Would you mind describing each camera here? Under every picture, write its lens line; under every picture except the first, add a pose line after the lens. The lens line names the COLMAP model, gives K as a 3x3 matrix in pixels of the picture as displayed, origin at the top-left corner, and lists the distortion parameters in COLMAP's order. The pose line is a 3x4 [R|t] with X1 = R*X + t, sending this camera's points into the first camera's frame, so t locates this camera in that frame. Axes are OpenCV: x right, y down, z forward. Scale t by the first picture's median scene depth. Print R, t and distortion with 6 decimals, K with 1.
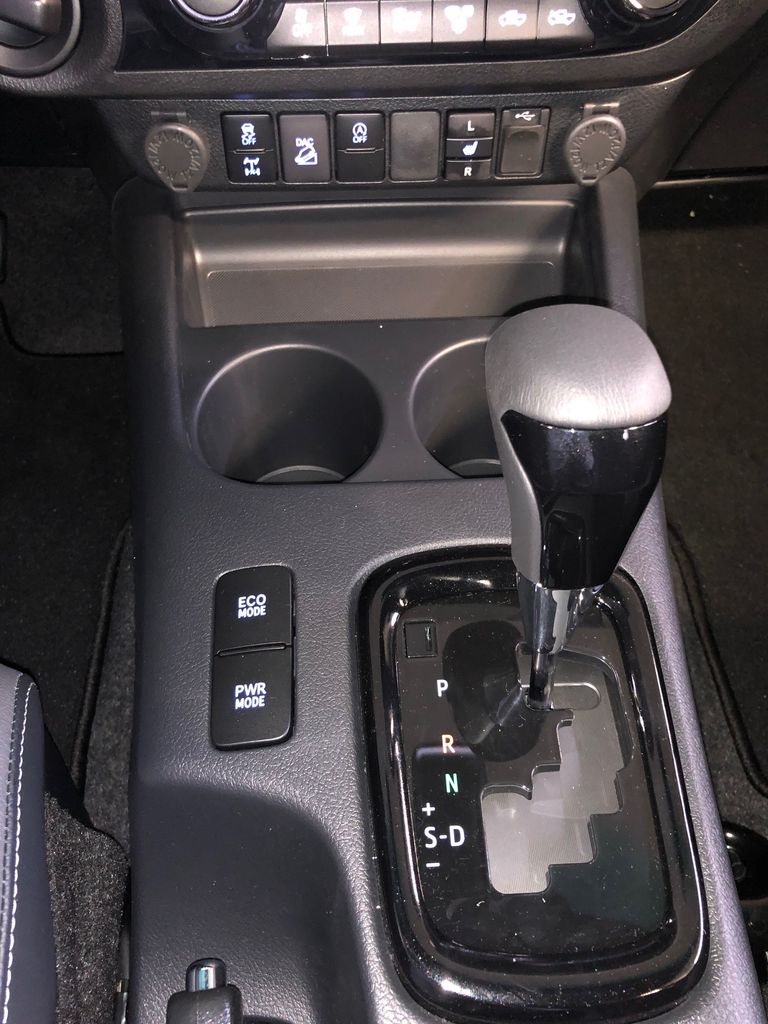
lens RADIAL K [[841.2, 0, 383.5], [0, 841.2, 515.2], [0, 0, 1]] dist [-0.009472, 0.021667]
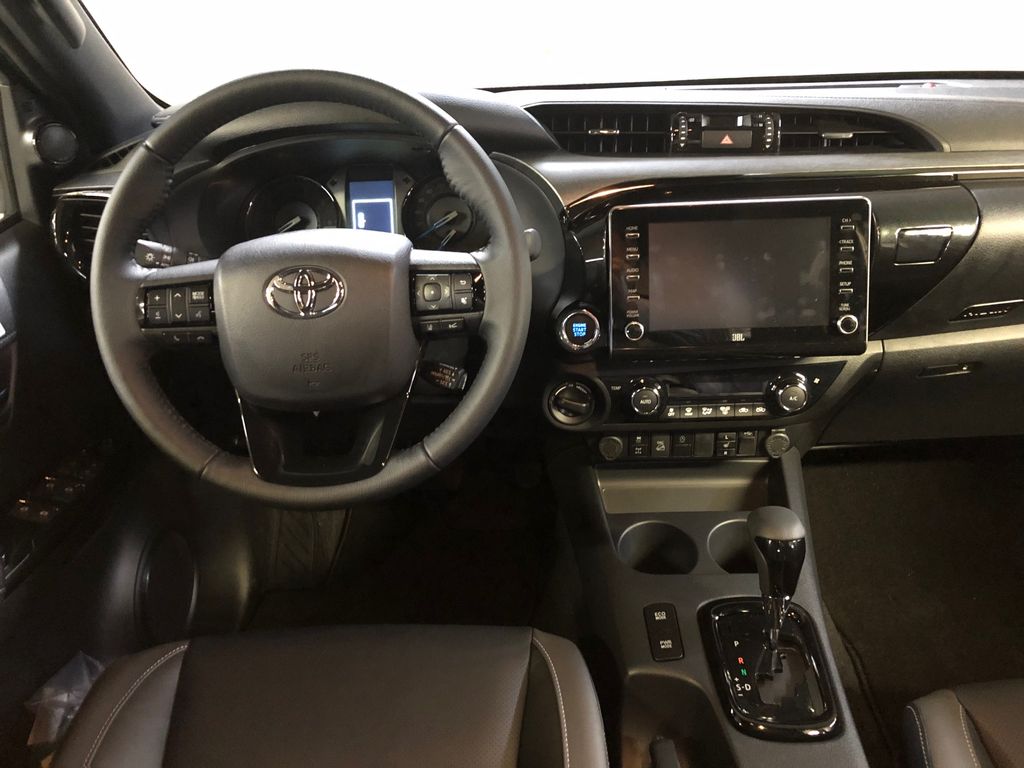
lens RADIAL K [[841.2, 0, 518.0], [0, 841.2, 381.8], [0, 0, 1]] dist [-0.009472, 0.021667]
pose [[0.996824, -0.001261, -0.079622, -0.326441], [-0.028965, 0.925646, -0.377281, 0.365182], [0.074177, 0.378389, 0.922670, -1.475694]]
